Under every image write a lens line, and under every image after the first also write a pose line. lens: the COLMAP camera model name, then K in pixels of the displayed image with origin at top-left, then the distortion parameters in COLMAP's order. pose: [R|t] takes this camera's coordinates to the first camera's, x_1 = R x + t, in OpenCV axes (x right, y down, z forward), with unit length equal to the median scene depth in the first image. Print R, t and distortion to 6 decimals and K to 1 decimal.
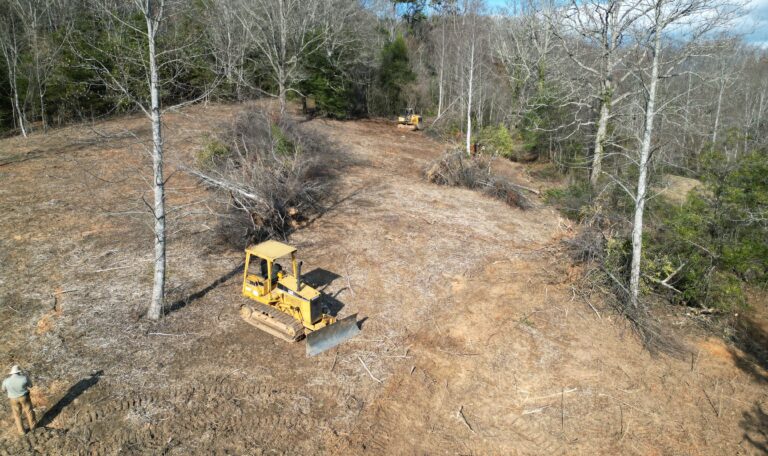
lens RADIAL K [[532.9, 0, 385.9], [0, 532.9, 226.2], [0, 0, 1]] dist [0.106234, -0.121939]
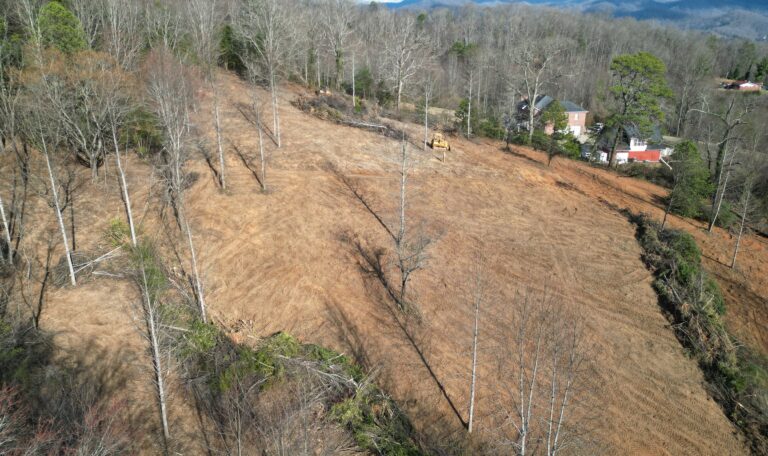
lens RADIAL K [[532.9, 0, 385.9], [0, 532.9, 226.2], [0, 0, 1]] dist [0.106234, -0.121939]
pose [[0.715057, -0.240775, 0.656293, -4.144543], [0.128981, 0.968137, 0.214651, -0.270682], [-0.687064, -0.068839, 0.723328, -2.426202]]
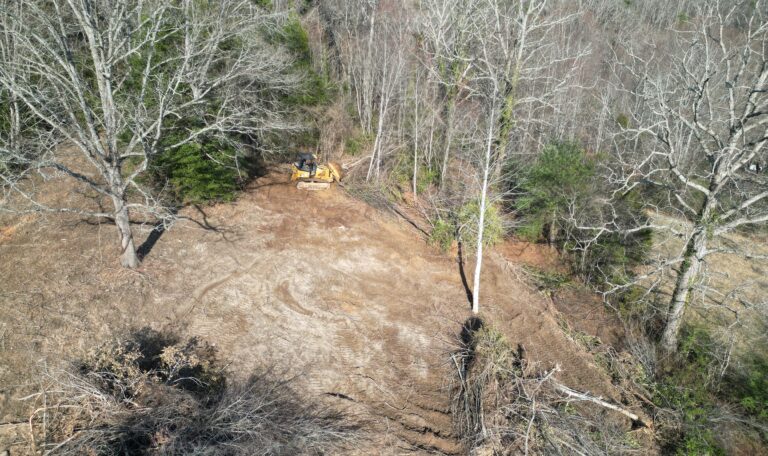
lens RADIAL K [[532.9, 0, 385.9], [0, 532.9, 226.2], [0, 0, 1]] dist [0.106234, -0.121939]
pose [[0.955824, -0.106133, 0.274110, -0.297399], [0.048303, 0.976574, 0.209690, -1.013977], [-0.289944, -0.187187, 0.938559, 1.394414]]
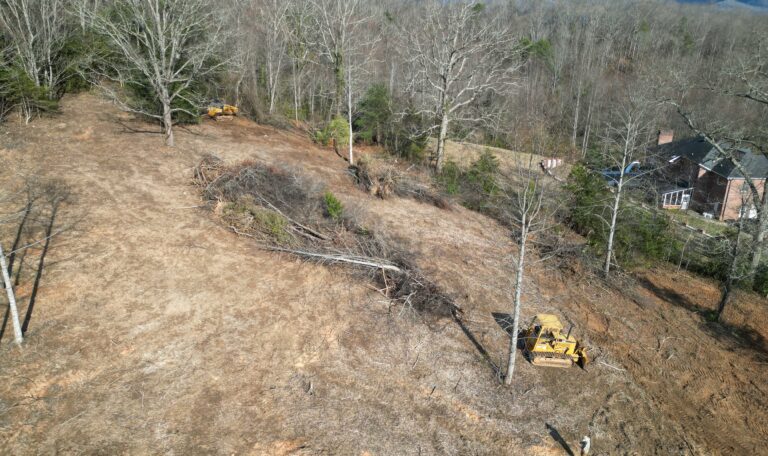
lens RADIAL K [[532.9, 0, 385.9], [0, 532.9, 226.2], [0, 0, 1]] dist [0.106234, -0.121939]
pose [[0.774373, -0.218933, 0.593646, -1.549572], [0.111991, 0.970841, 0.211955, -0.661685], [-0.622740, -0.097649, 0.776312, 0.029929]]
